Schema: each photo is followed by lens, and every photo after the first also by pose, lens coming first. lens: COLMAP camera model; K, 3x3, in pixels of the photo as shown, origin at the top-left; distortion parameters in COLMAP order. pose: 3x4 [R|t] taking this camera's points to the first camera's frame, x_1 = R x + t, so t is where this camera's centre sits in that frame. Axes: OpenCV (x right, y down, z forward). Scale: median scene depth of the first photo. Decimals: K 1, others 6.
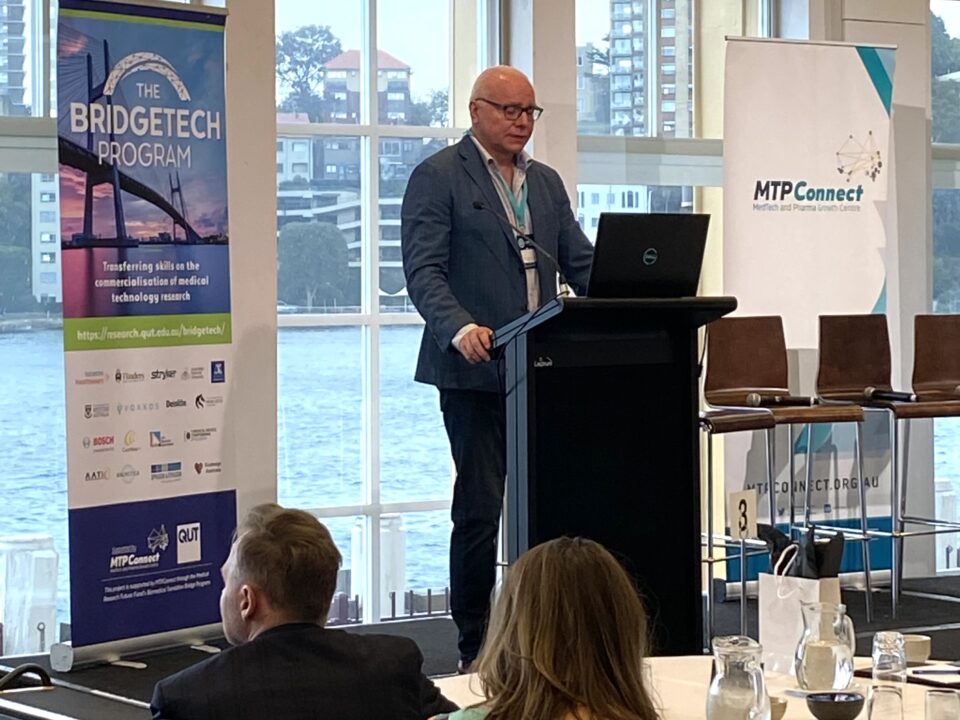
lens RADIAL K [[2801.1, 0, 476.4], [0, 2801.1, 247.3], [0, 0, 1]] dist [0.203966, 0.000000]
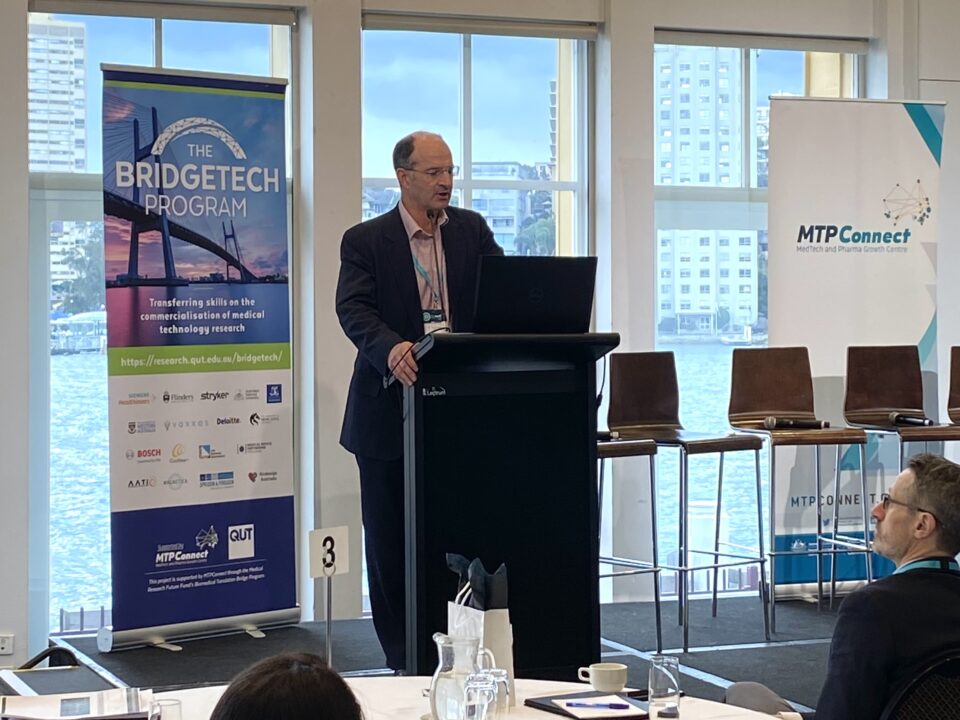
lens RADIAL K [[2187.7, 0, 510.3], [0, 2187.7, 294.5], [0, 0, 1]] dist [0.172349, 0.000000]
pose [[0.976907, 0.000445, -0.213665, 0.199869], [0.000886, 0.999981, 0.006134, -0.001927], [0.213663, -0.006182, 0.976888, 0.142619]]
